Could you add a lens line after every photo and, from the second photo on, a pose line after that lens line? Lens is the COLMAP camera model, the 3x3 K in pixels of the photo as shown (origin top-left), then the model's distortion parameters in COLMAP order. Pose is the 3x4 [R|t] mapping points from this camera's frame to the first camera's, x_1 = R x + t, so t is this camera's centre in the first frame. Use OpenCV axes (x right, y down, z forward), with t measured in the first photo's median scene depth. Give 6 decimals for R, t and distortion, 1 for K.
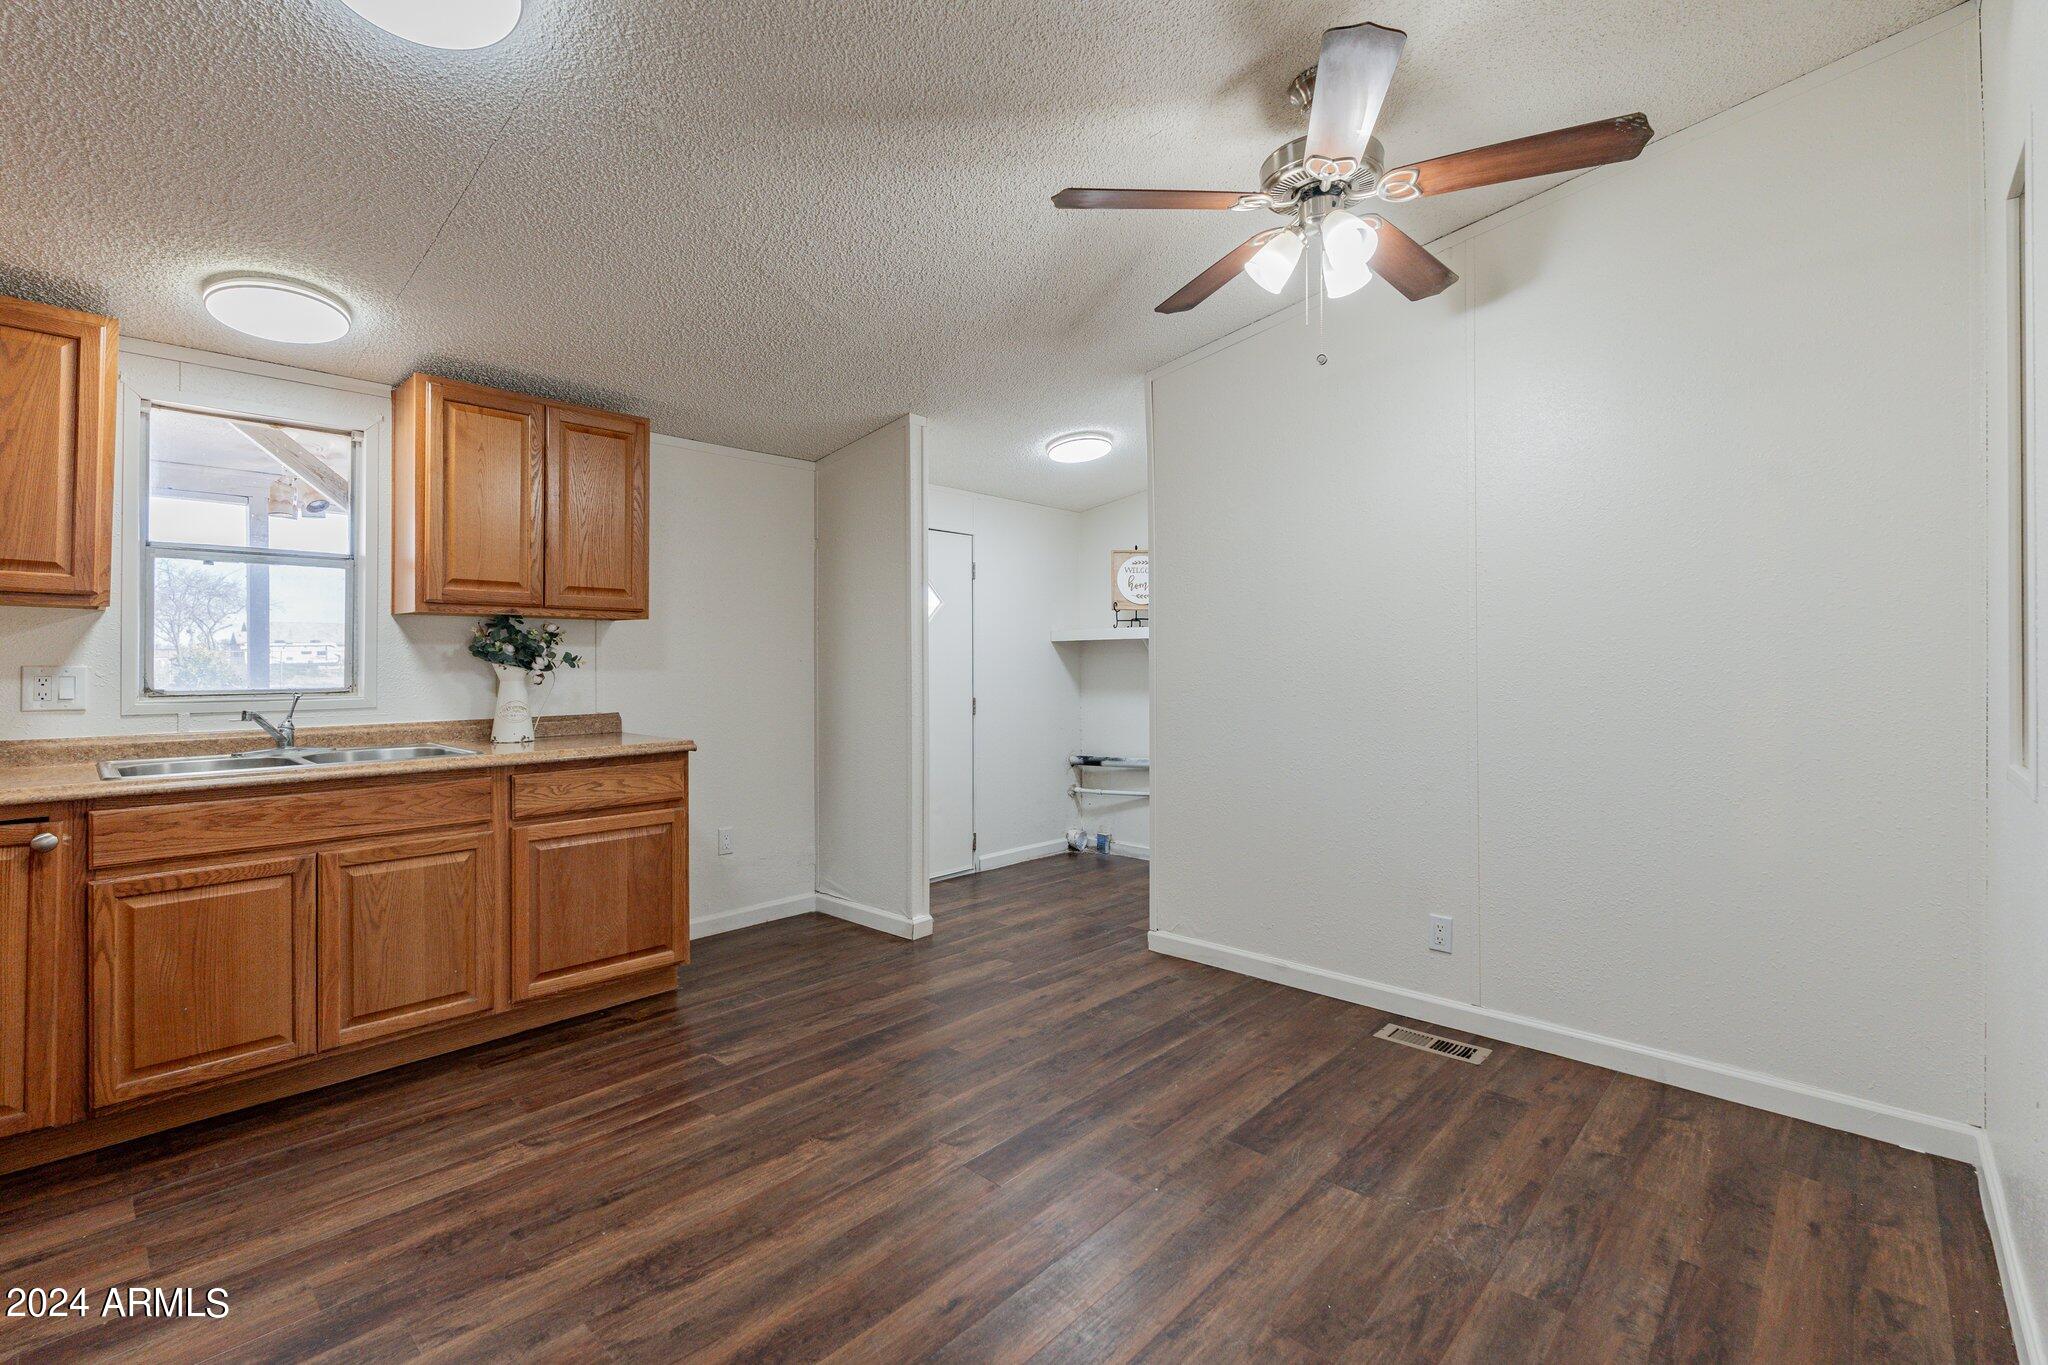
lens RADIAL K [[901.9, 0, 1015.1], [0, 901.9, 667.5], [0, 0, 1]] dist [0.002737, -0.001917]
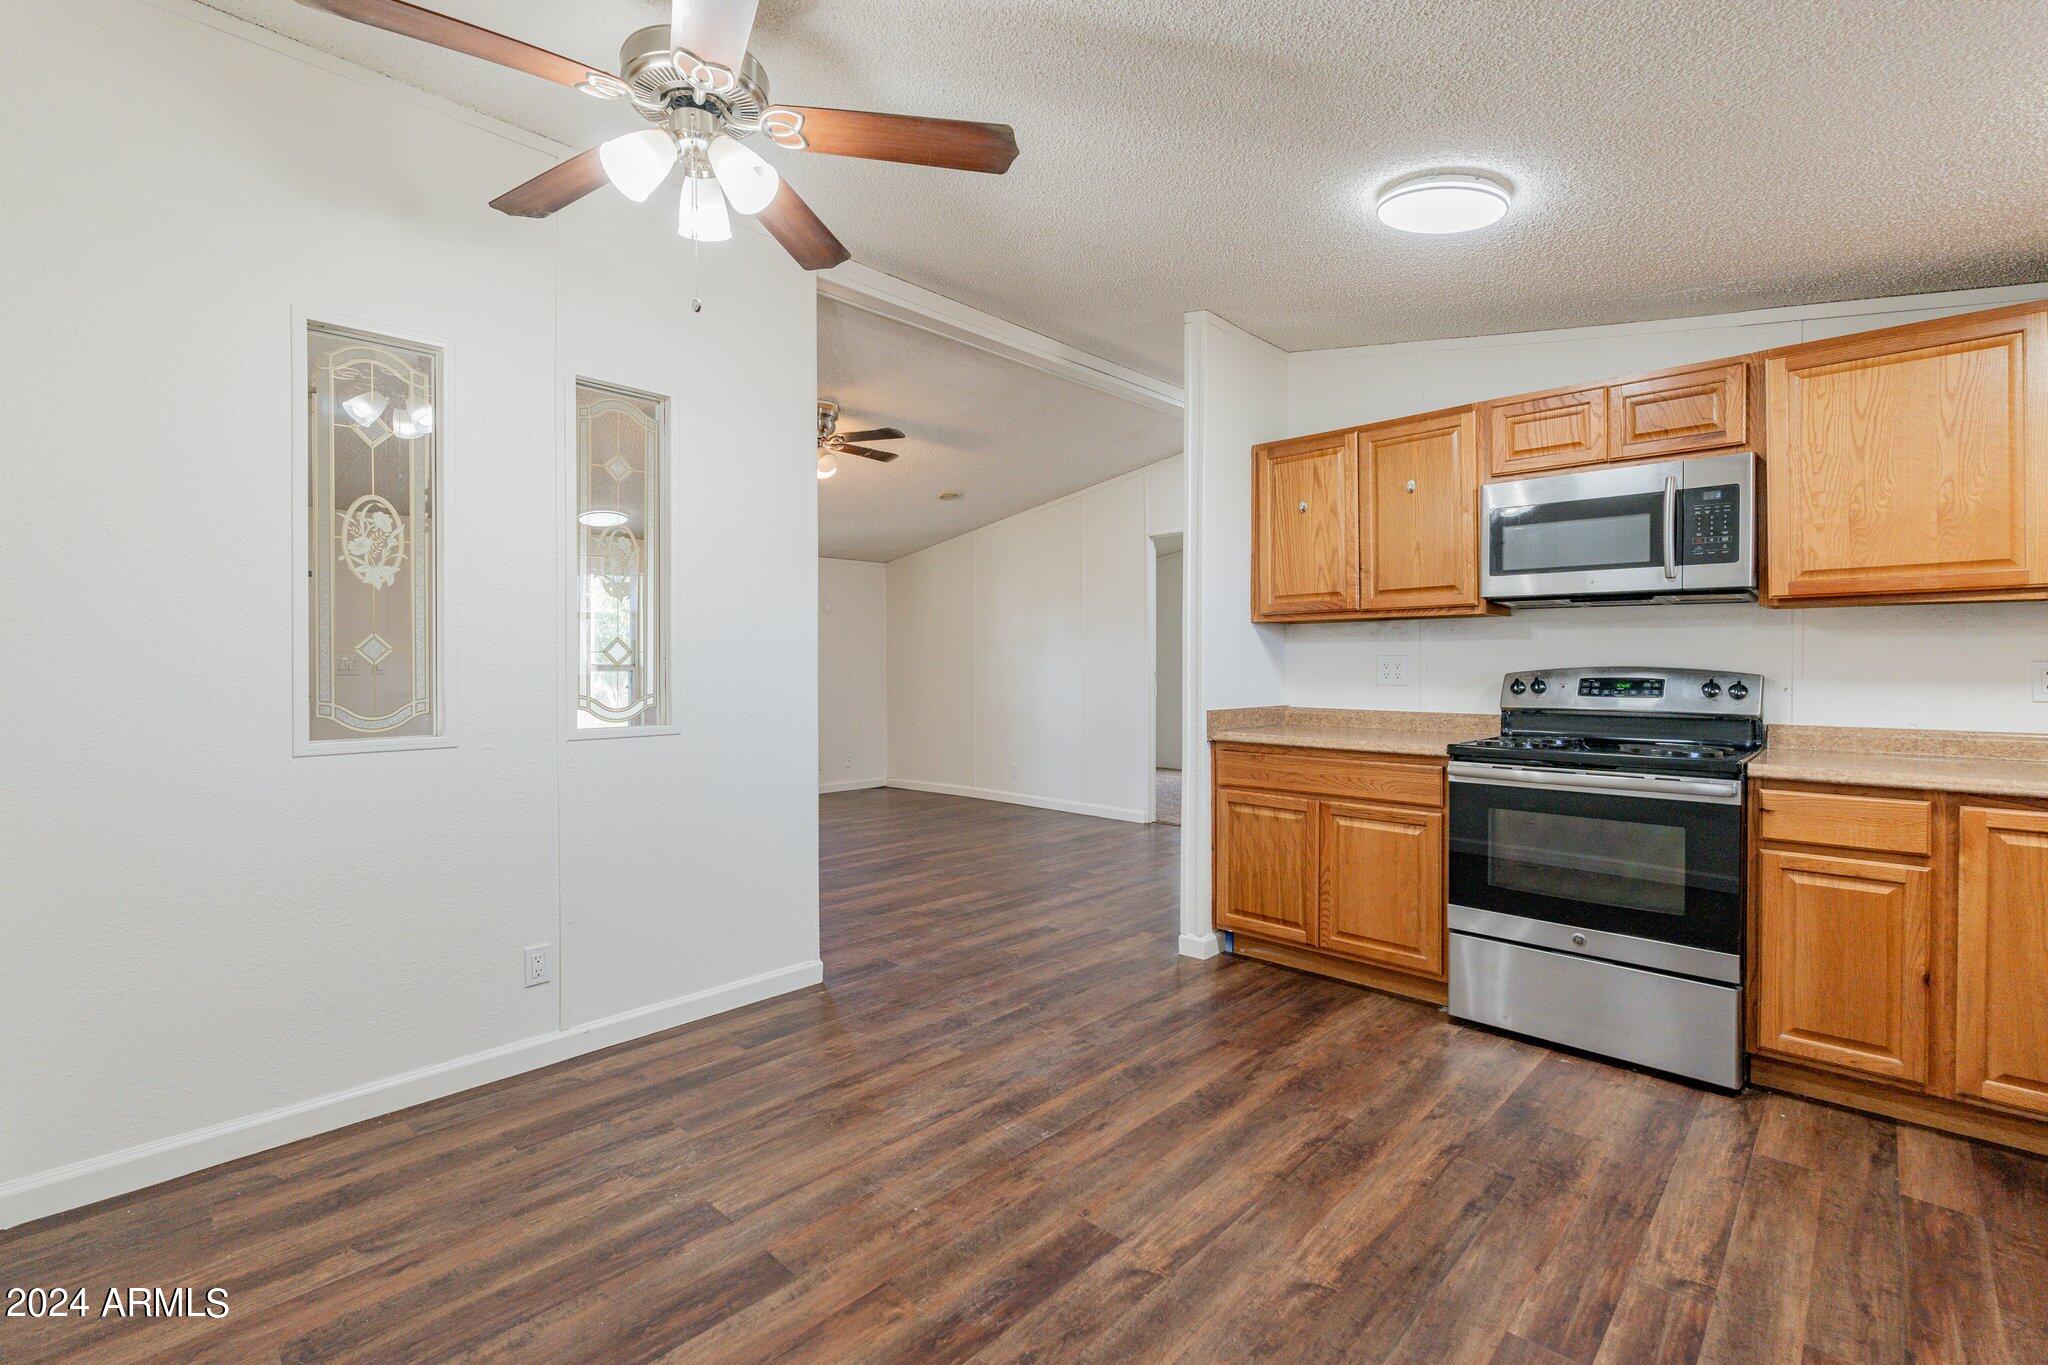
lens RADIAL K [[901.9, 0, 1013.7], [0, 901.9, 673.2], [0, 0, 1]] dist [0.002737, -0.001917]
pose [[-0.999909, 0.003551, 0.013008, 0.025711], [0.003816, 0.999785, 0.020402, -0.011975], [-0.012933, 0.020449, -0.999707, 1.388942]]
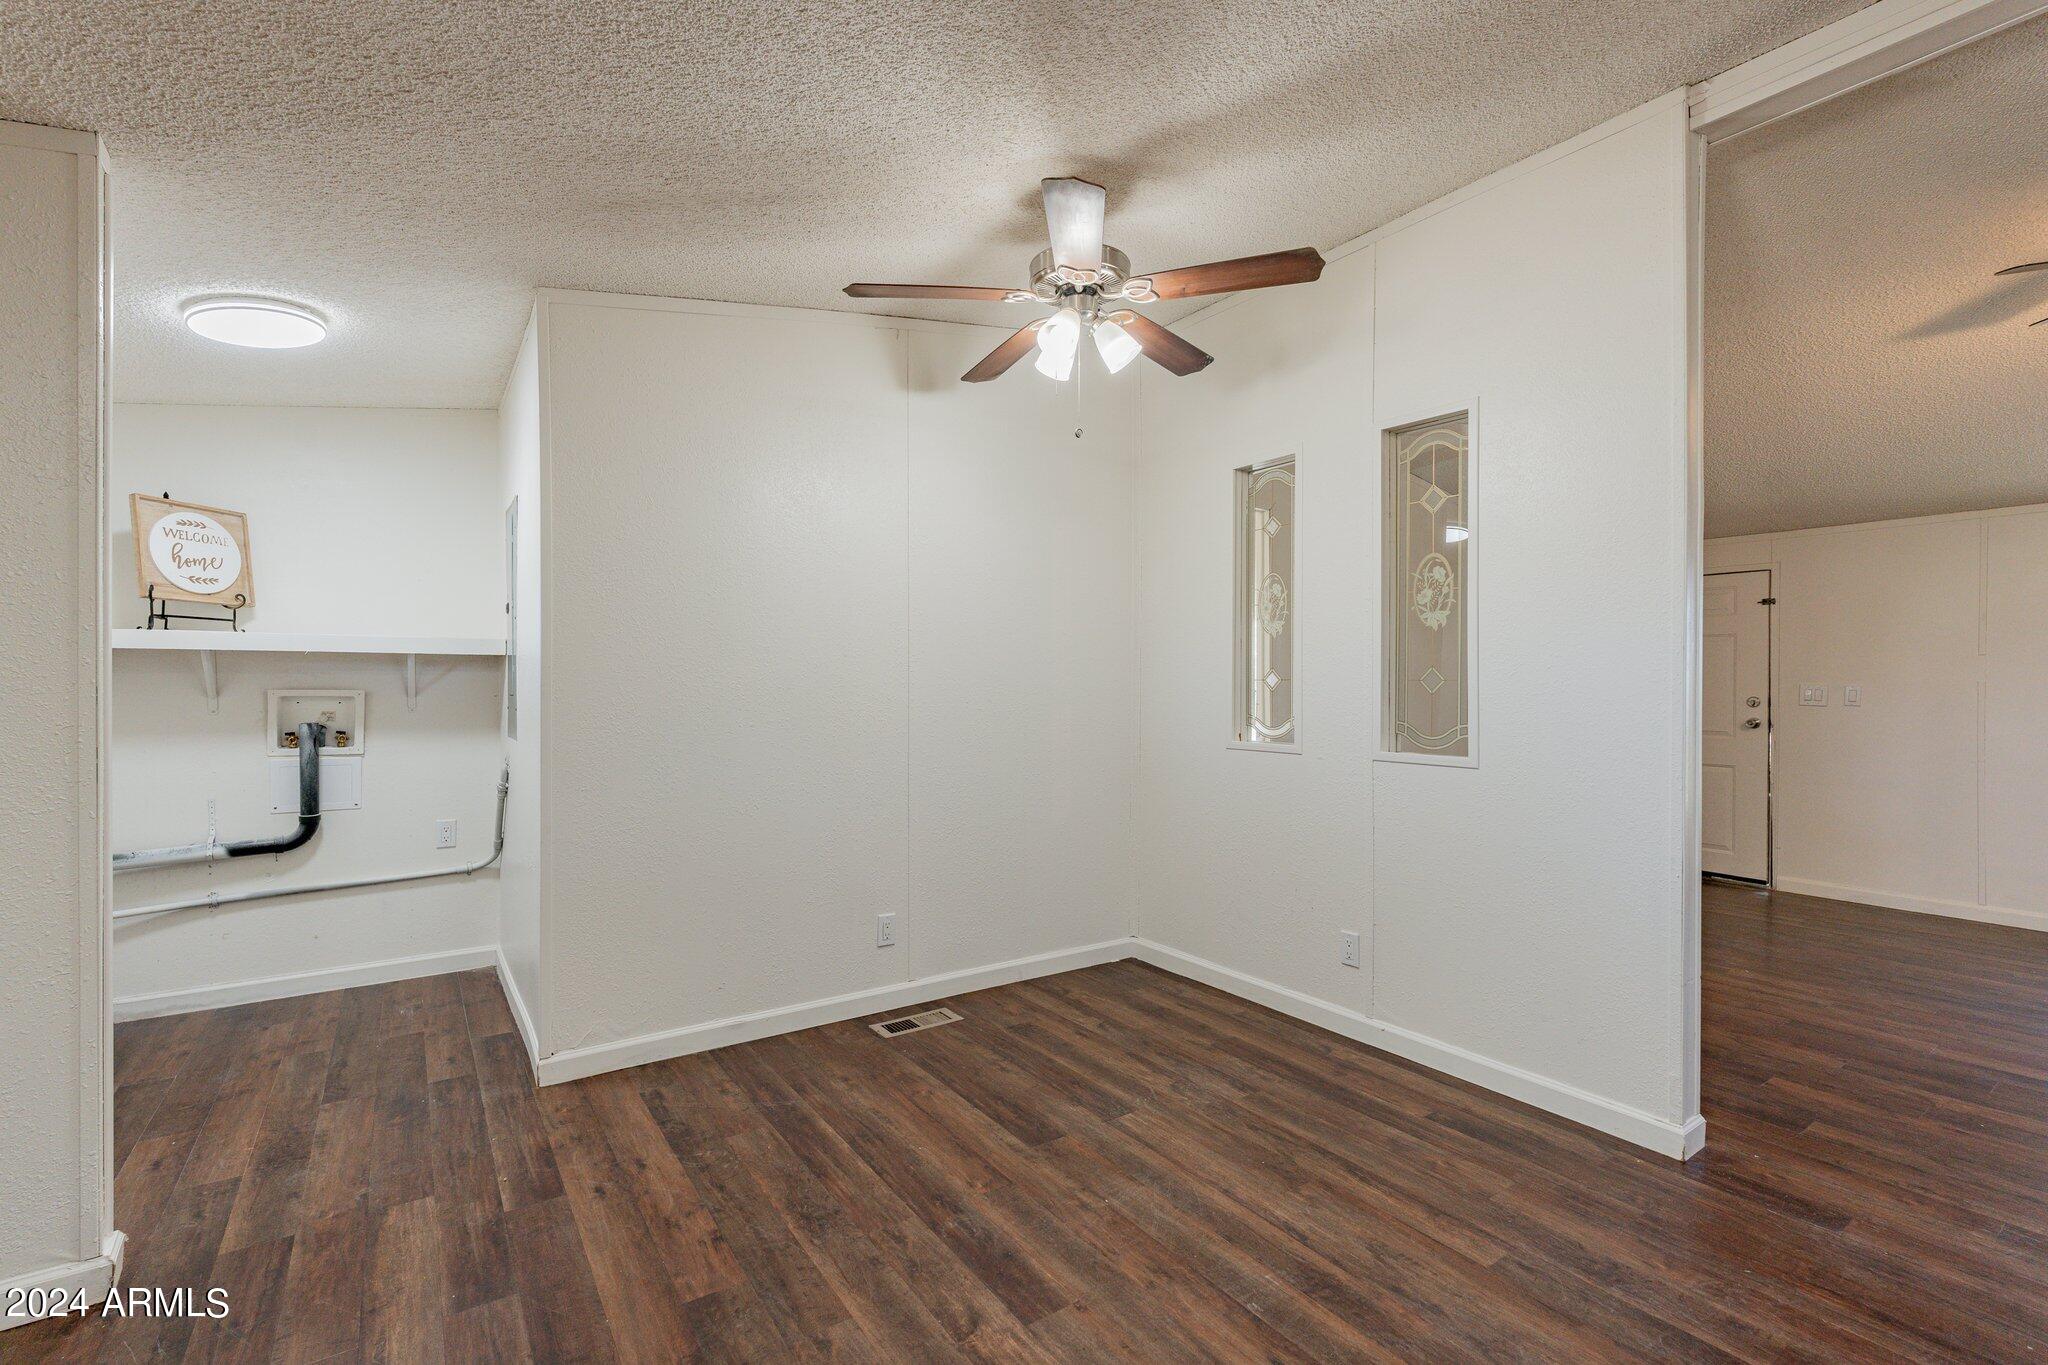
lens RADIAL K [[901.9, 0, 1018.5], [0, 901.9, 686.4], [0, 0, 1]] dist [0.002737, -0.001917]
pose [[0.210054, 0.005281, 0.977675, -0.623569], [-0.000819, 0.999986, -0.005226, -0.003636], [-0.977689, 0.000297, 0.210056, 0.625492]]
